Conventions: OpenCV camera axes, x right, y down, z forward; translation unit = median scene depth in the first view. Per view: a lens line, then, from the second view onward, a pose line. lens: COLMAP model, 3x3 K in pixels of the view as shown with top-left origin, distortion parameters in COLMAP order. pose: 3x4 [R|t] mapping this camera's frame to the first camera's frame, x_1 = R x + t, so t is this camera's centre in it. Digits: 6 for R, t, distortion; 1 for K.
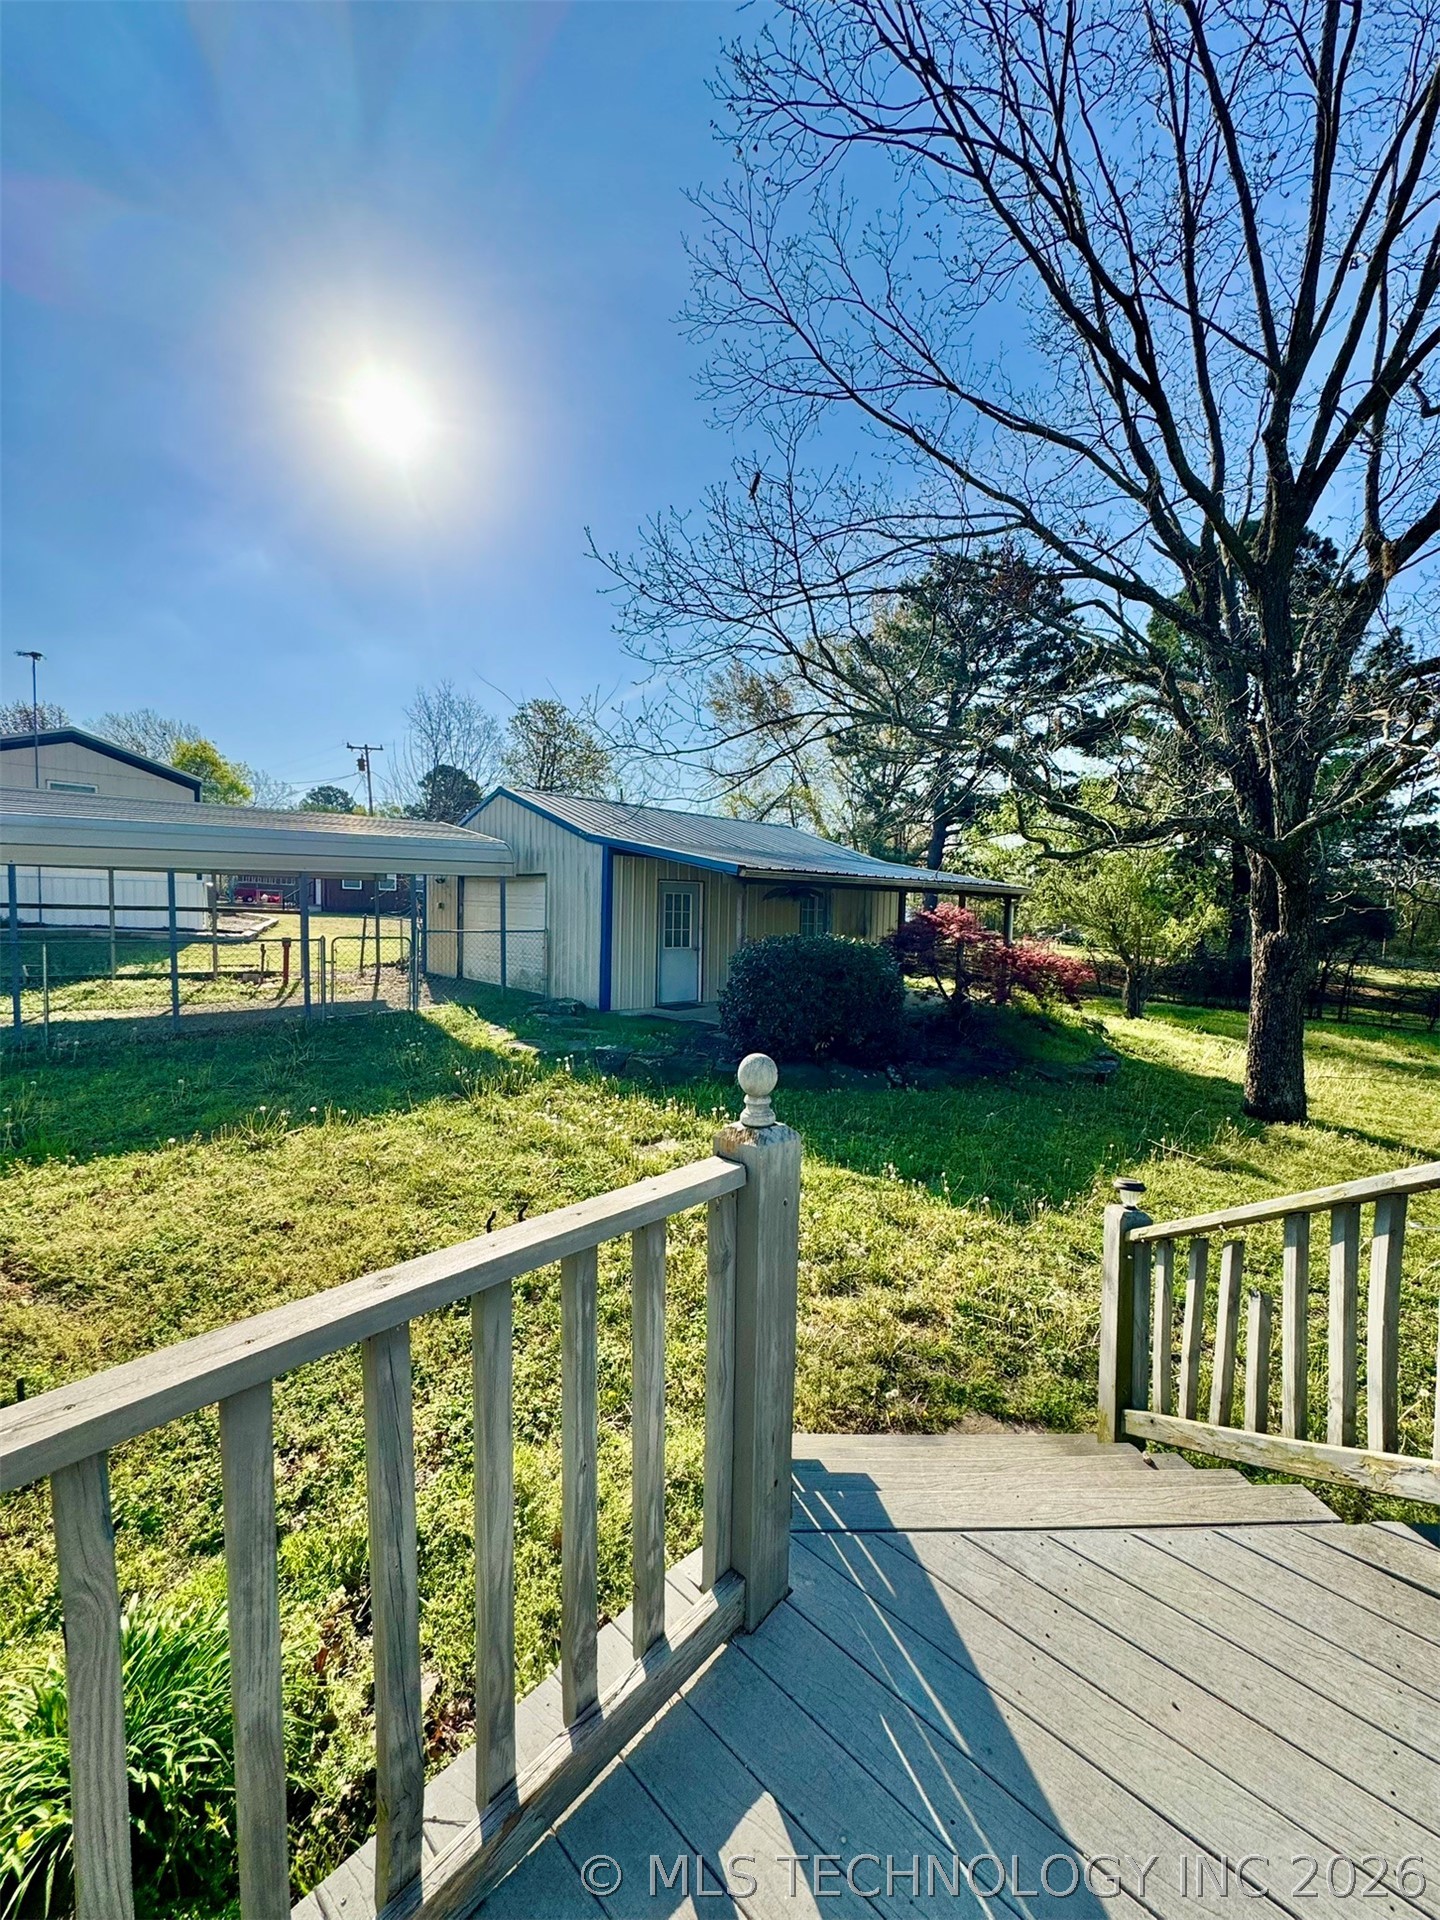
lens RADIAL K [[774.6, 0, 722.0], [0, 774.6, 957.4], [0, 0, 1]] dist [0.002064, 0.001037]
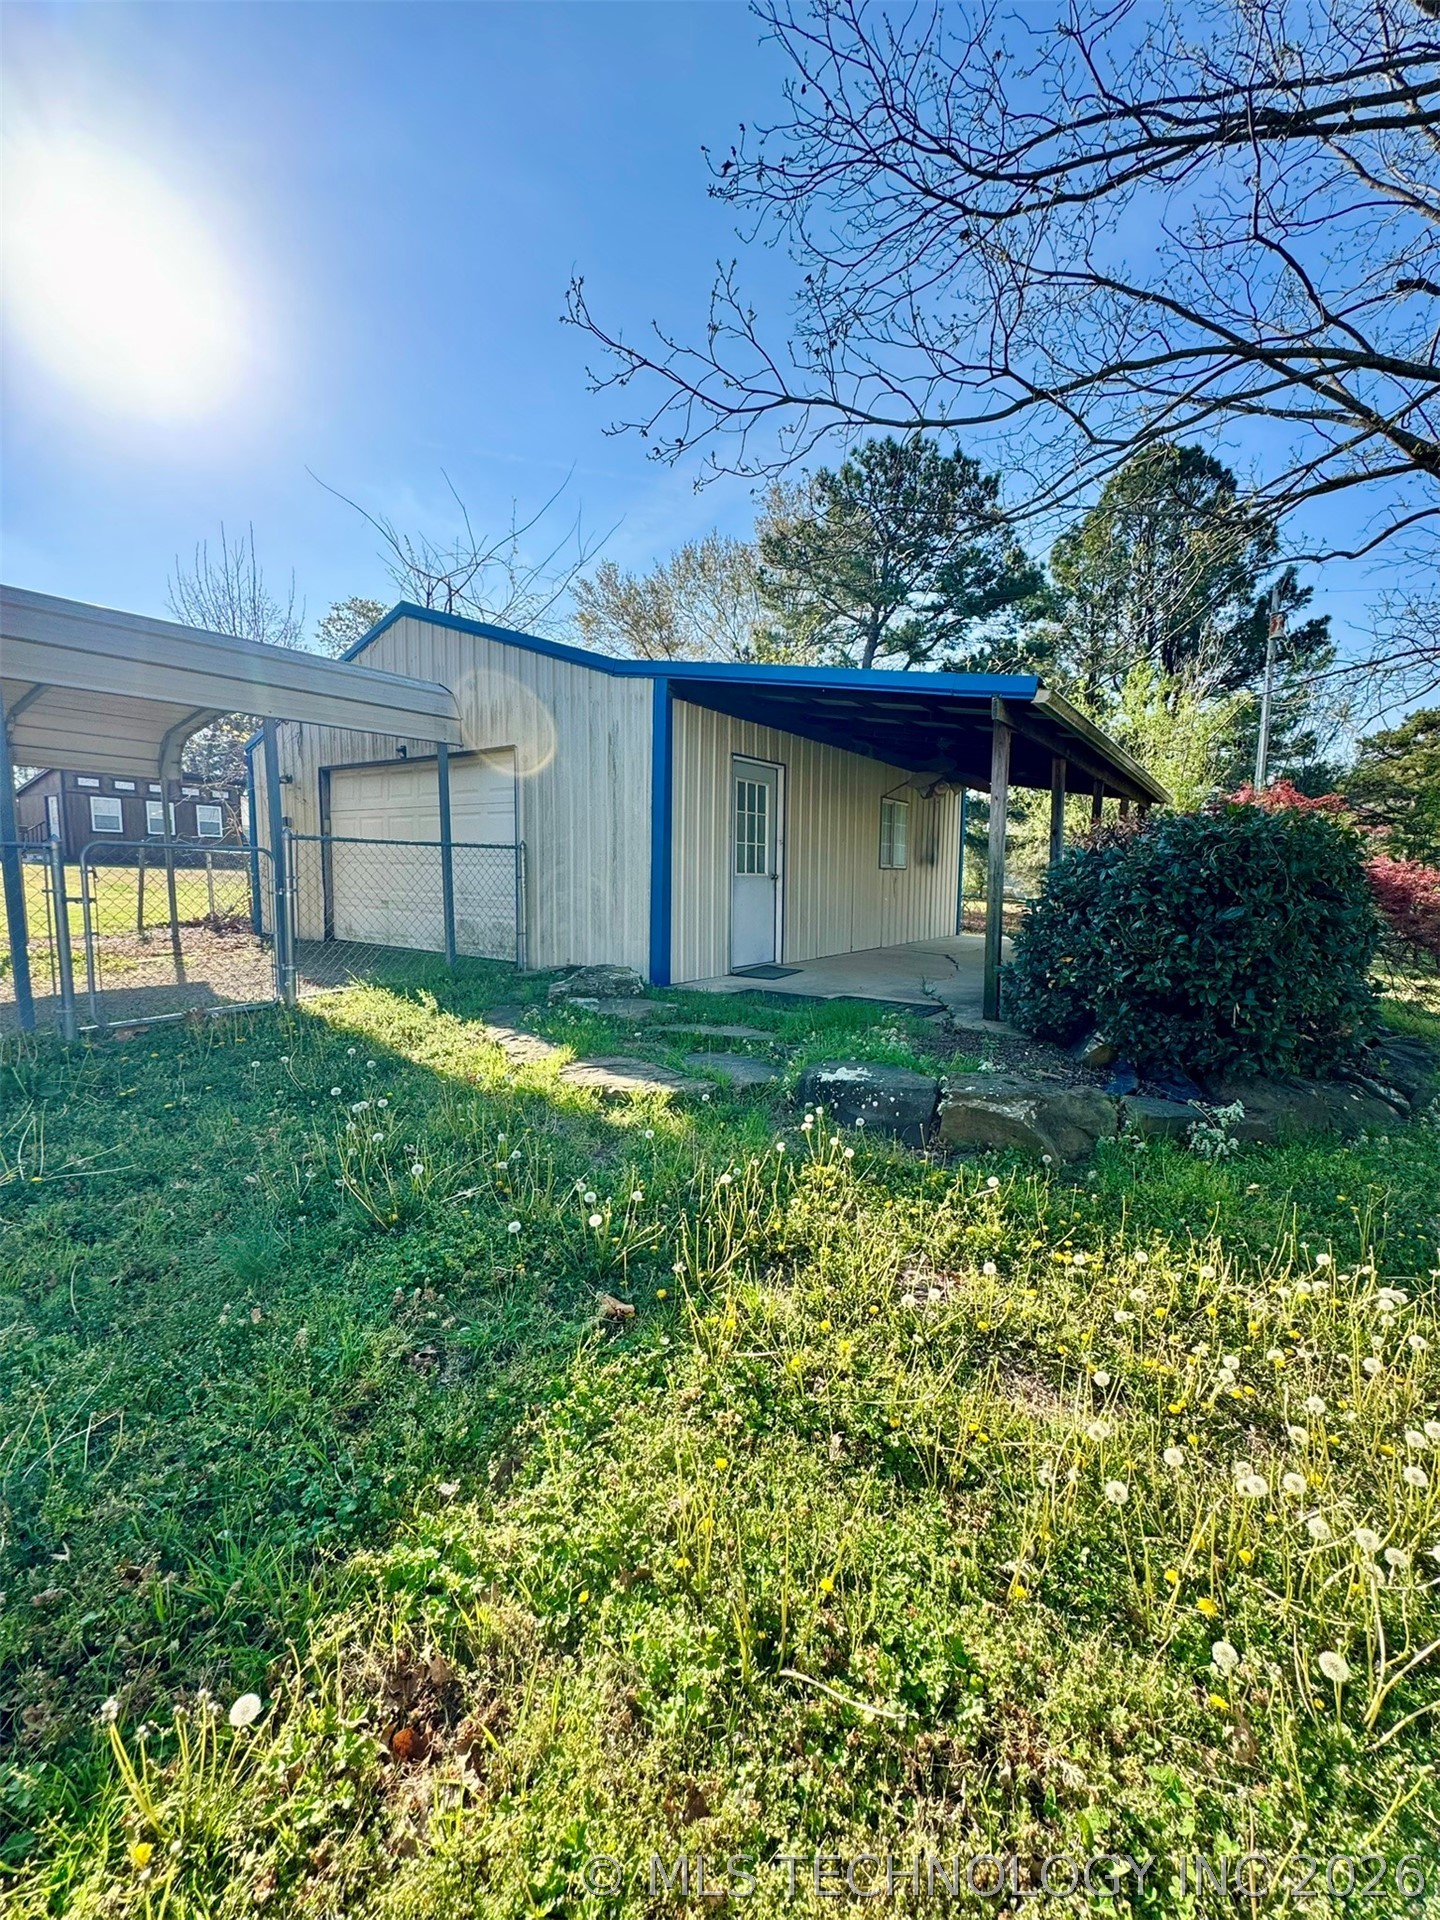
lens RADIAL K [[774.6, 0, 724.7], [0, 774.6, 960.6], [0, 0, 1]] dist [0.002064, 0.001037]
pose [[0.974445, -0.036577, 0.221627, -0.211278], [0.024595, 0.998095, 0.056584, 0.019347], [-0.223274, -0.049687, 0.973489, 0.416043]]
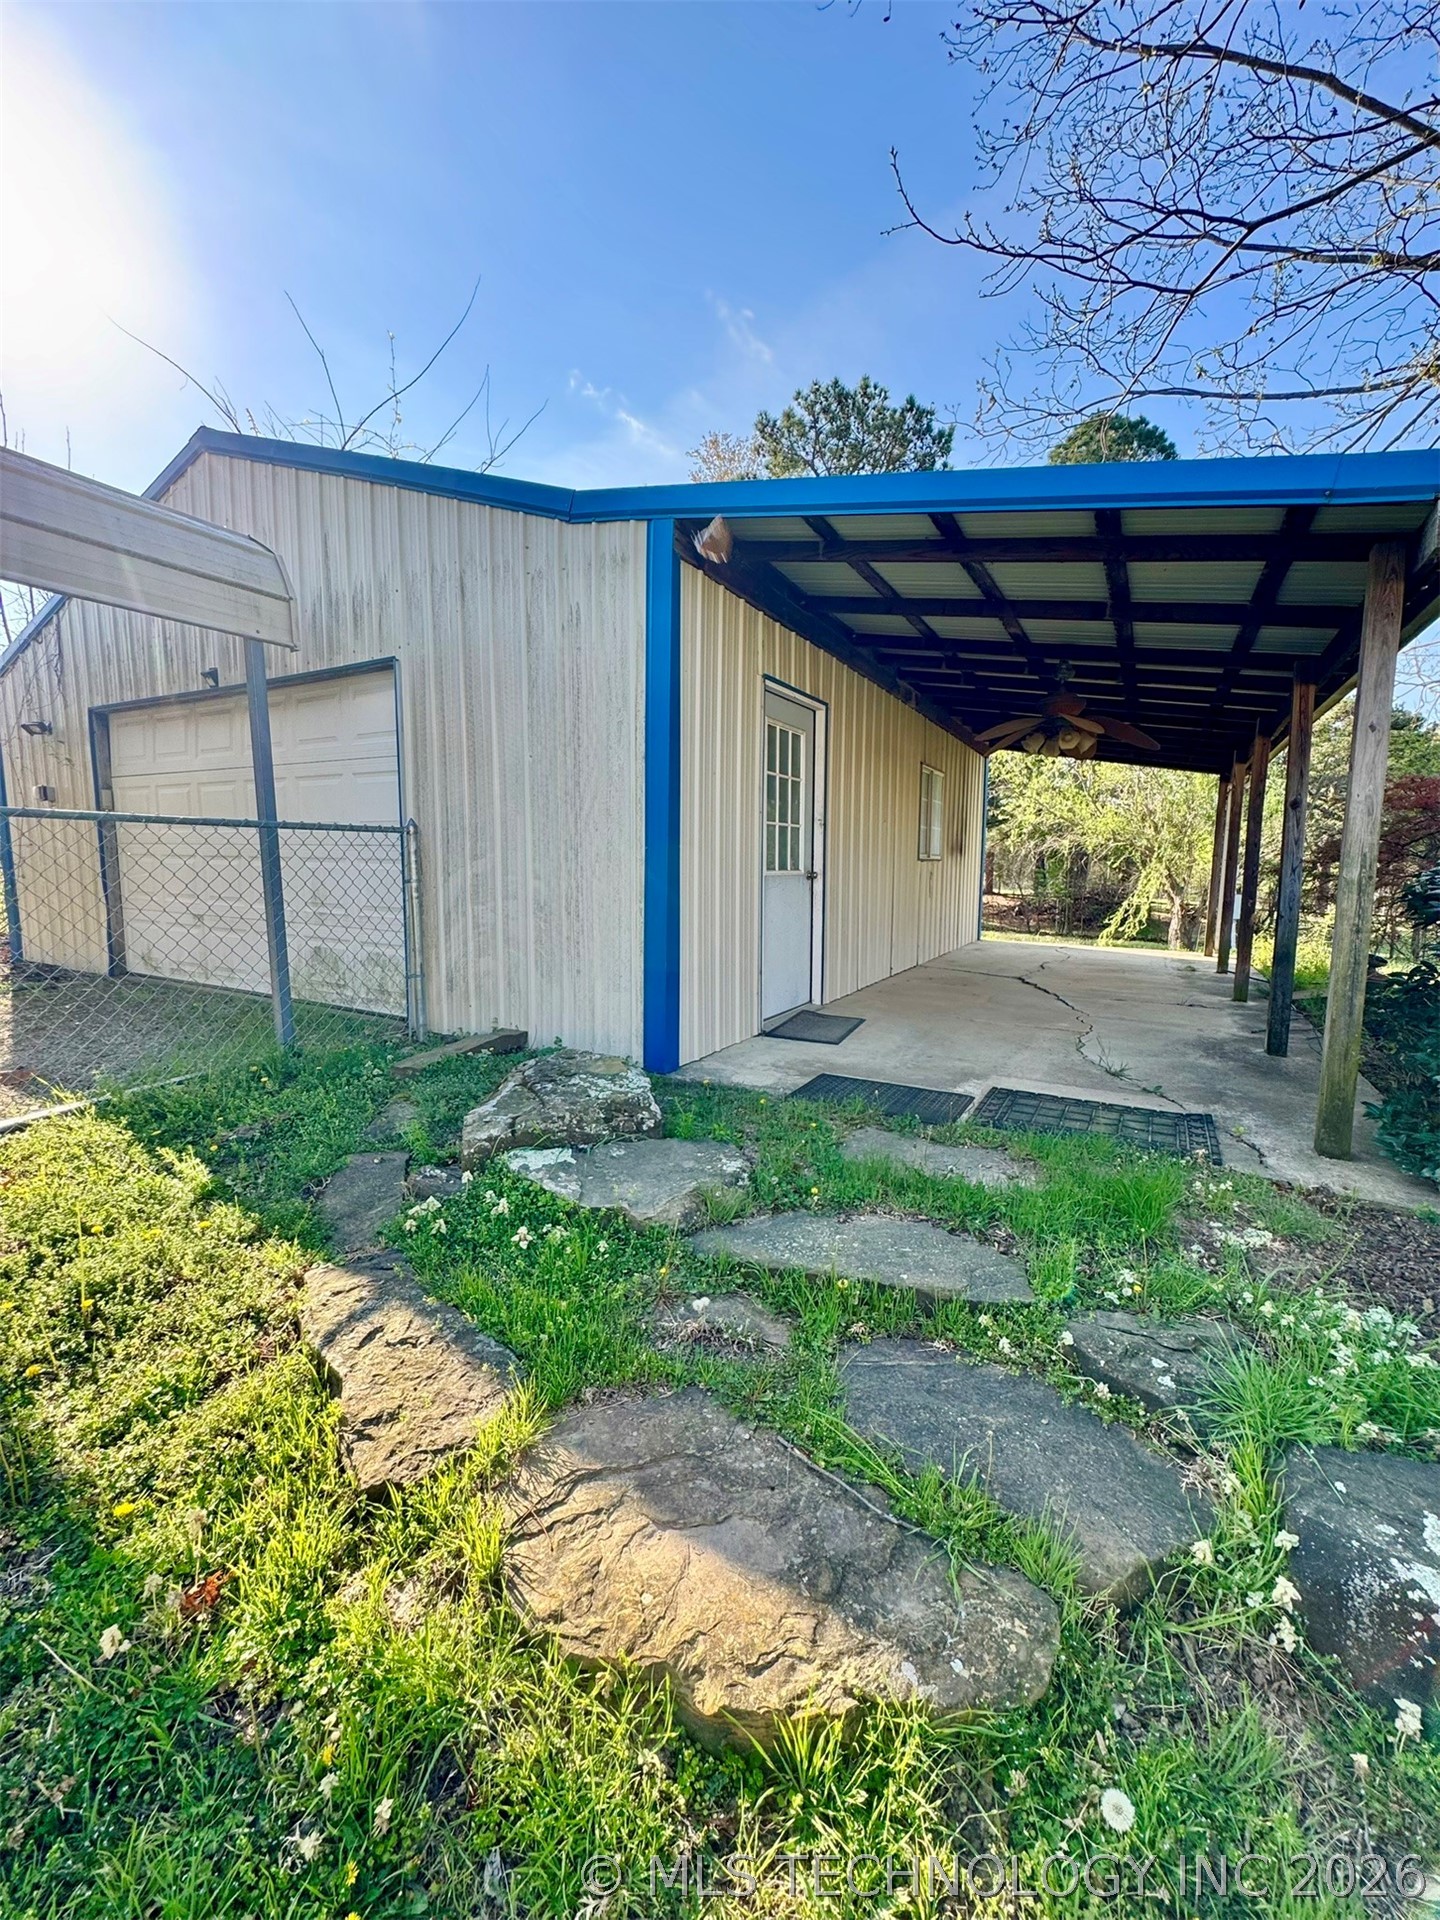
lens RADIAL K [[774.6, 0, 724.2], [0, 774.6, 954.9], [0, 0, 1]] dist [0.002064, 0.001037]
pose [[0.945128, -0.055509, 0.321951, -0.209835], [0.035272, 0.997037, 0.068361, 0.000993], [-0.324792, -0.053254, 0.944285, 0.639322]]
